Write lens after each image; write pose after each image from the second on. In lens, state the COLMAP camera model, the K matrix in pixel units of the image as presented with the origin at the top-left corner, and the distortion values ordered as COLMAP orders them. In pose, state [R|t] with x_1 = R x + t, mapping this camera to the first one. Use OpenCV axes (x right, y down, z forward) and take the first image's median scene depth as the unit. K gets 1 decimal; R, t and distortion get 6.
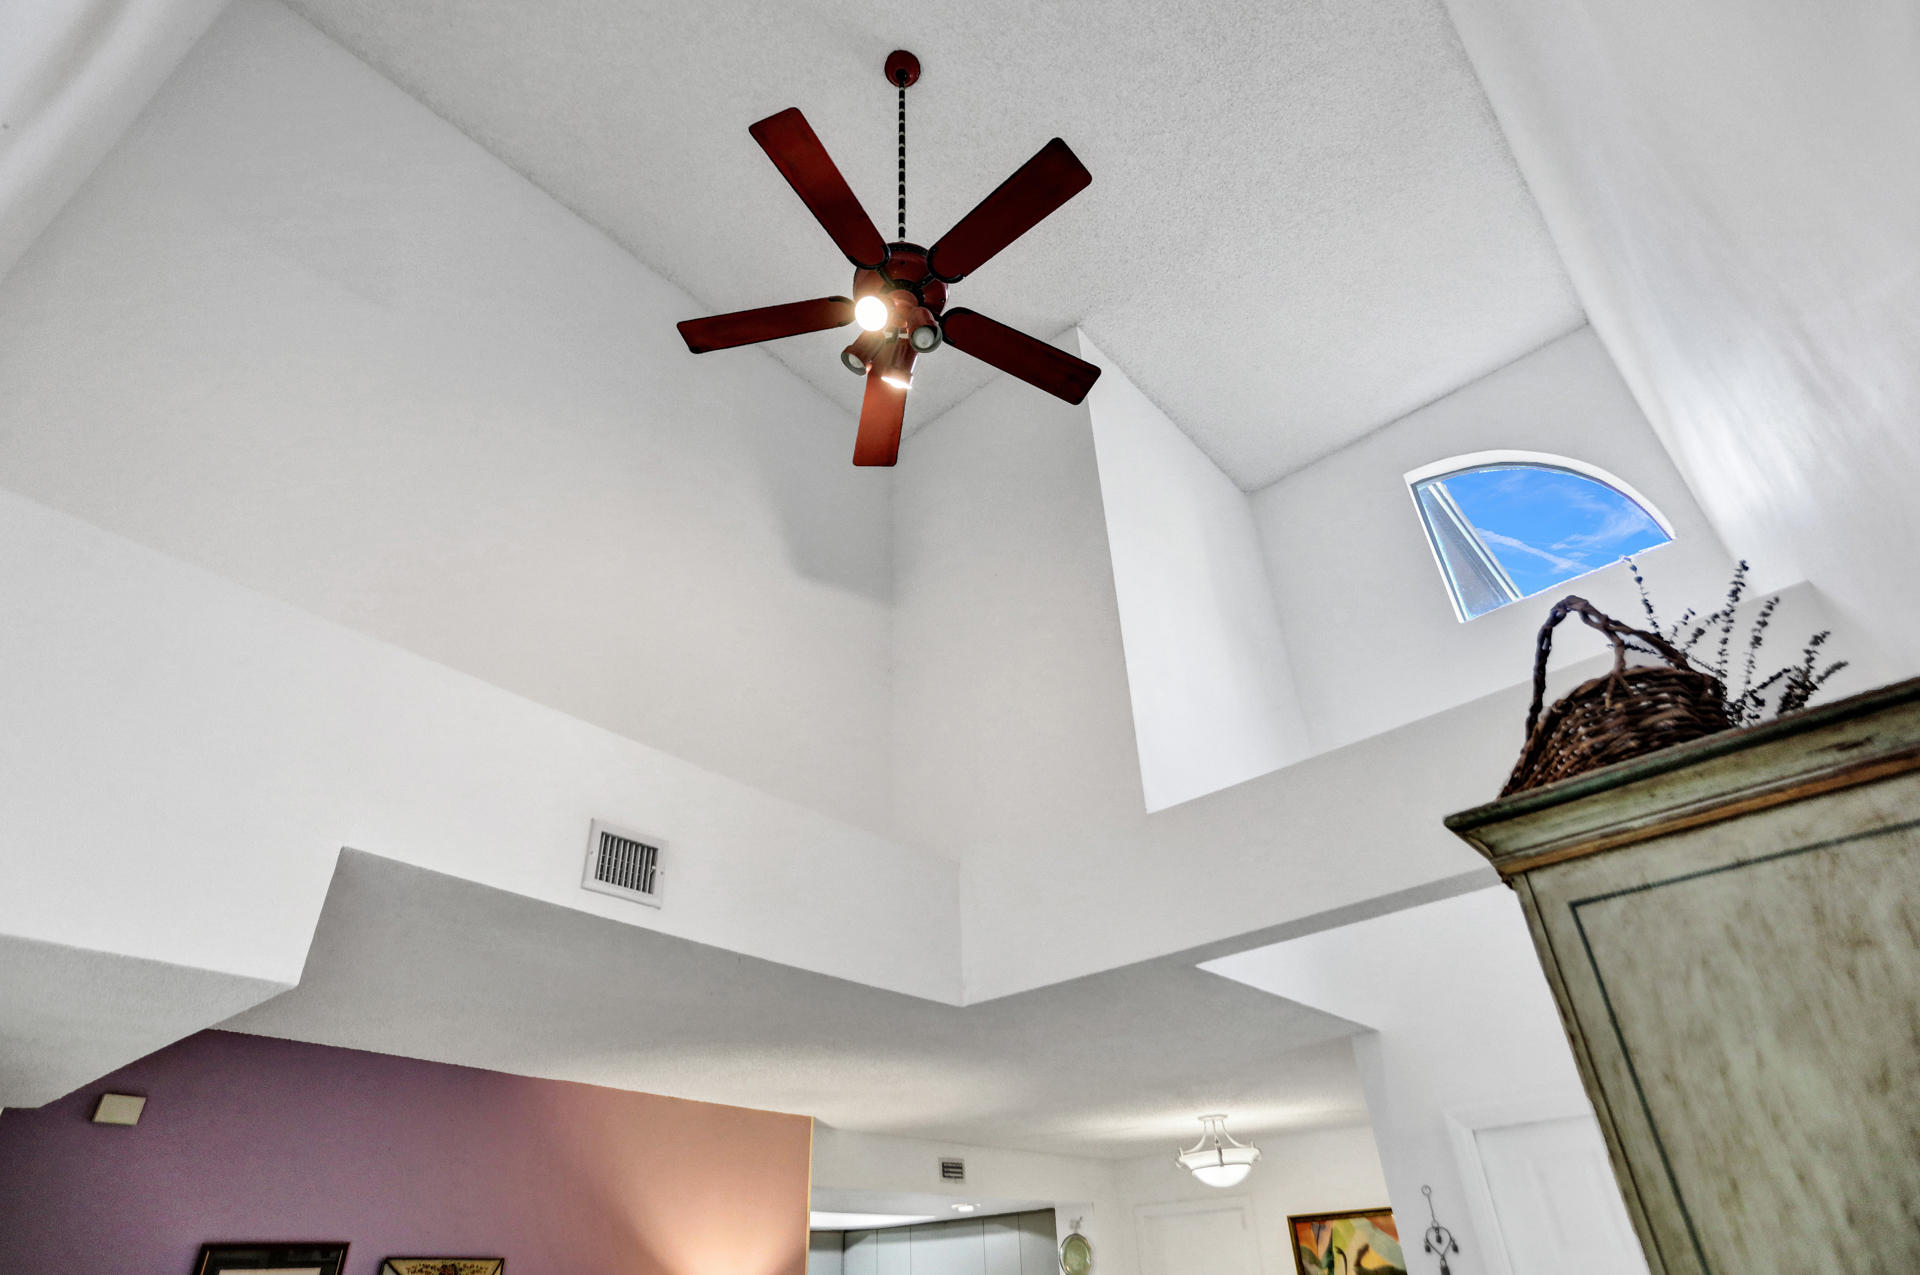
lens RADIAL K [[1015.0, 0, 952.4], [0, 1015.0, 612.9], [0, 0, 1]] dist [-0.068552, 0.035129]
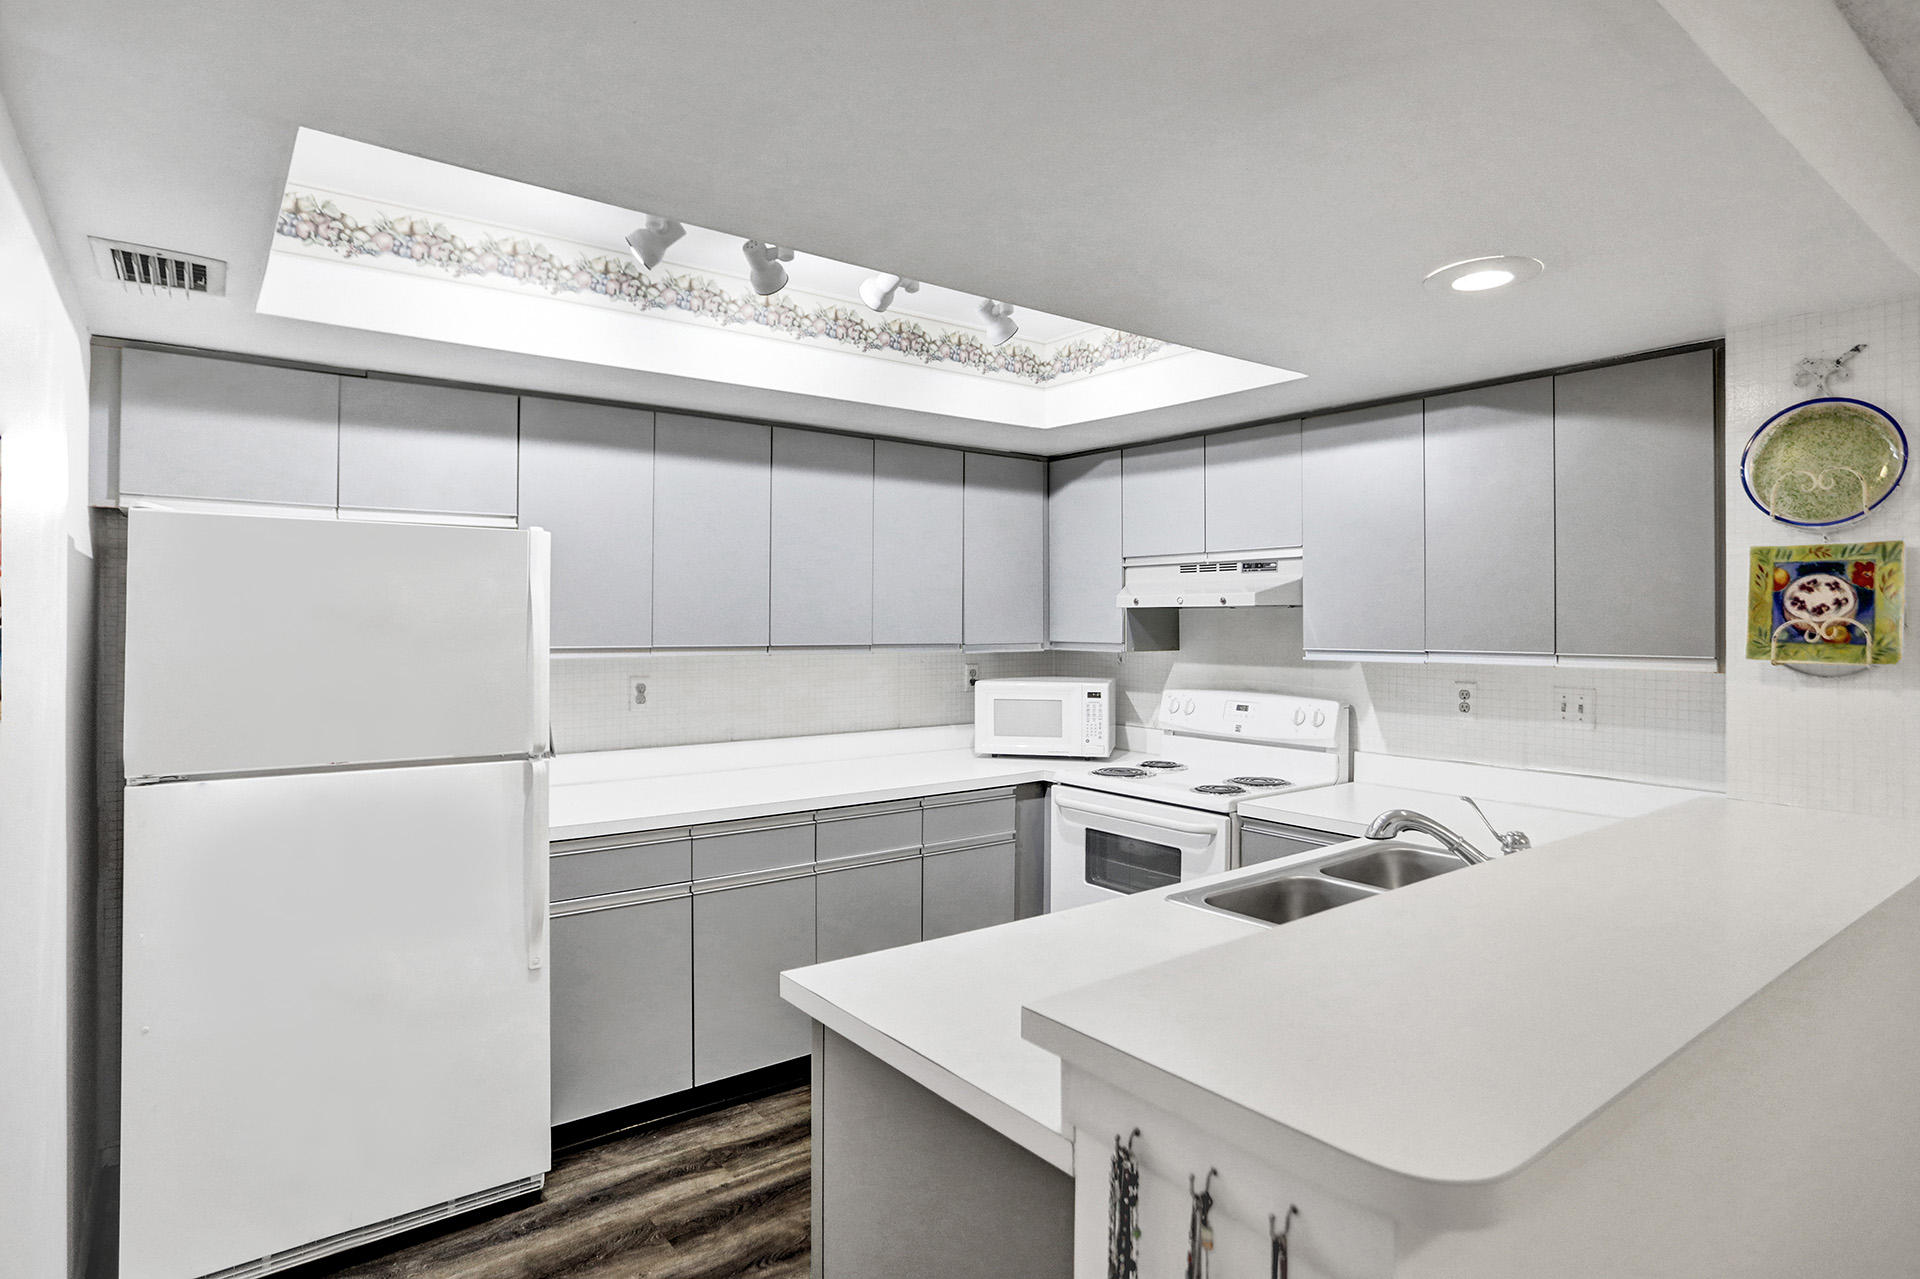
lens RADIAL K [[1015.0, 0, 952.4], [0, 1015.0, 614.9], [0, 0, 1]] dist [-0.068552, 0.035129]
pose [[0.980559, 0.036884, -0.192727, -0.093912], [0.080520, 0.820043, 0.566610, 0.651625], [0.178943, -0.571113, 0.801130, 0.904152]]
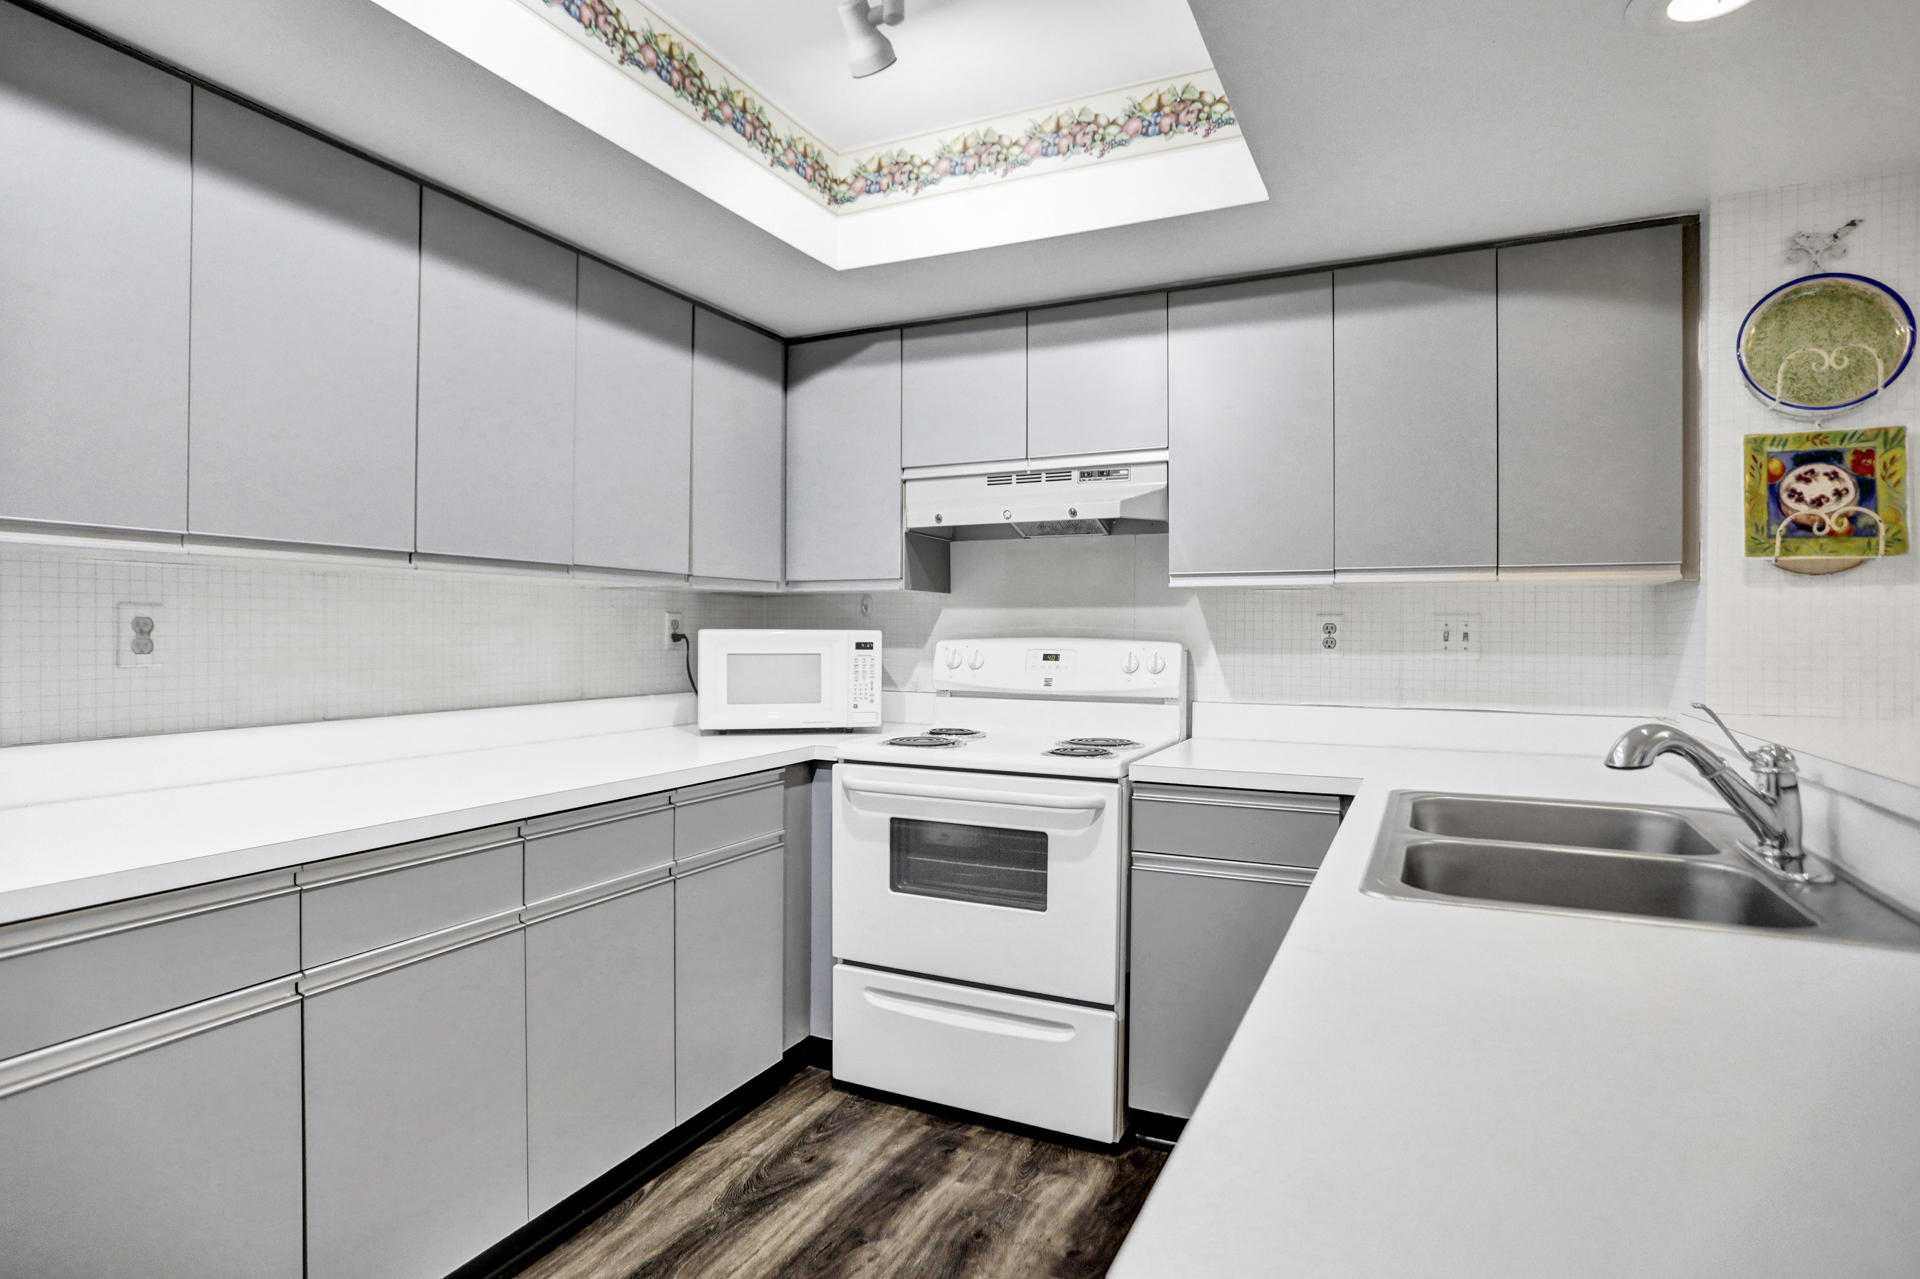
lens RADIAL K [[990.3, 0, 951.6], [0, 990.3, 633.9], [0, 0, 1]] dist [-0.065711, 0.033418]
pose [[0.960853, 0.039964, 0.274161, -0.231211], [-0.190357, 0.814221, 0.548459, 0.802936], [-0.201309, -0.579177, 0.789955, 1.034211]]
